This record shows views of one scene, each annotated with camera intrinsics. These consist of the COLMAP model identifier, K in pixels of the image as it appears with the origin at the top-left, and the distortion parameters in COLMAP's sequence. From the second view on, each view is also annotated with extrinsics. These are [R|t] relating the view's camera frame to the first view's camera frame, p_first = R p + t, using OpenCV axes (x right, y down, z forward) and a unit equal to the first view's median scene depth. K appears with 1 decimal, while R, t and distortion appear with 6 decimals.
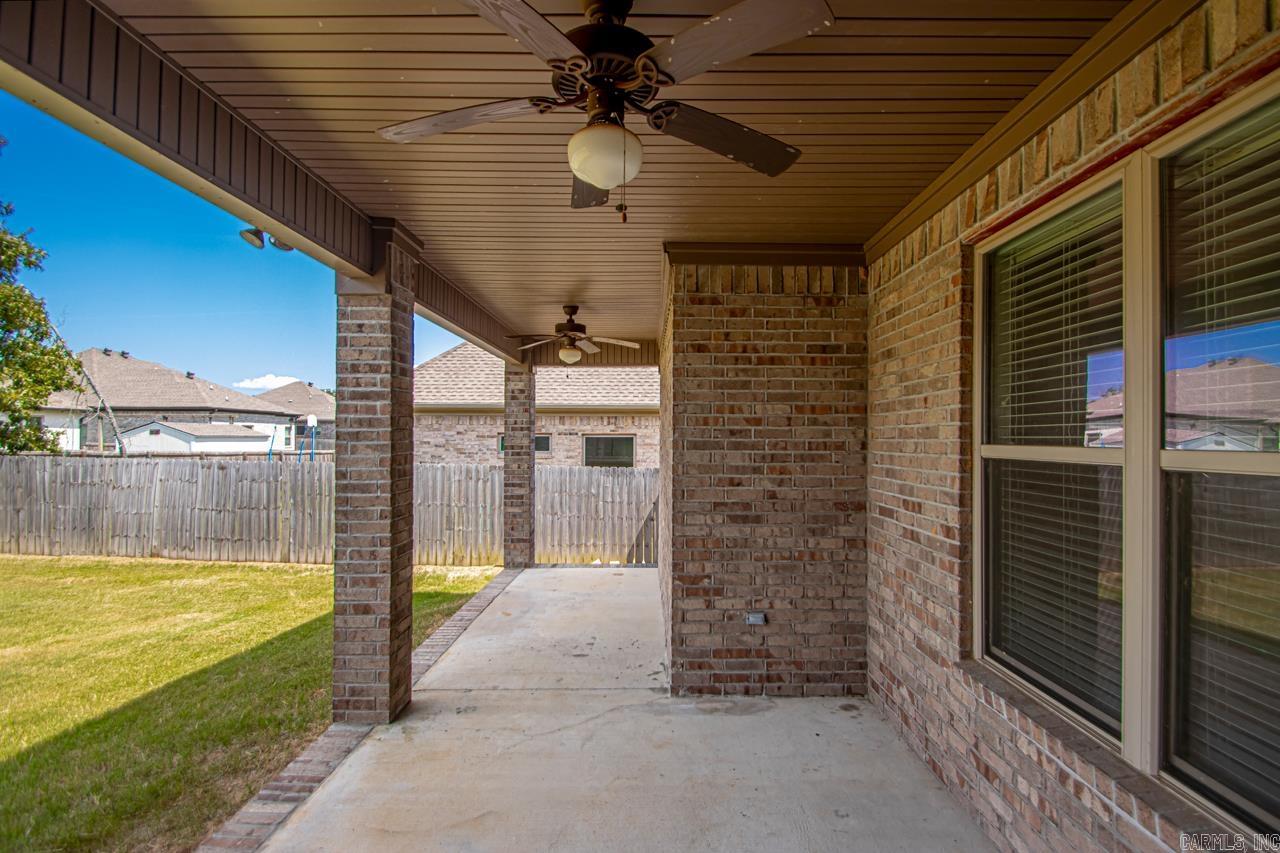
lens RADIAL K [[605.6, 0, 640.0], [0, 605.6, 426.5], [0, 0, 1]] dist [0.017404, -0.020816]
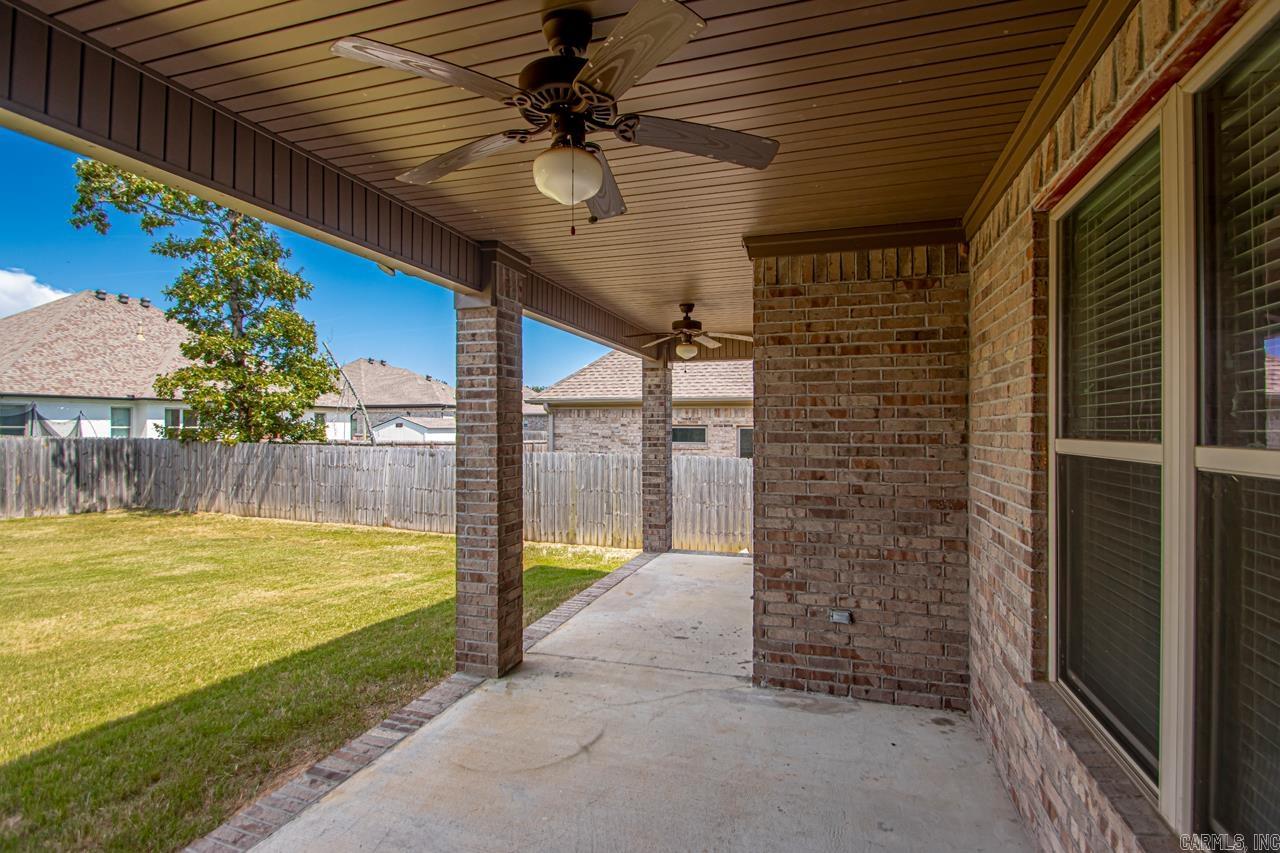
lens RADIAL K [[588.3, 0, 643.3], [0, 588.3, 421.6], [0, 0, 1]] dist [0.020815, -0.023683]
pose [[0.956902, -0.005598, -0.290357, 0.164699], [0.007352, 0.999961, 0.004947, -0.002408], [0.290318, -0.006868, 0.956906, 0.008254]]
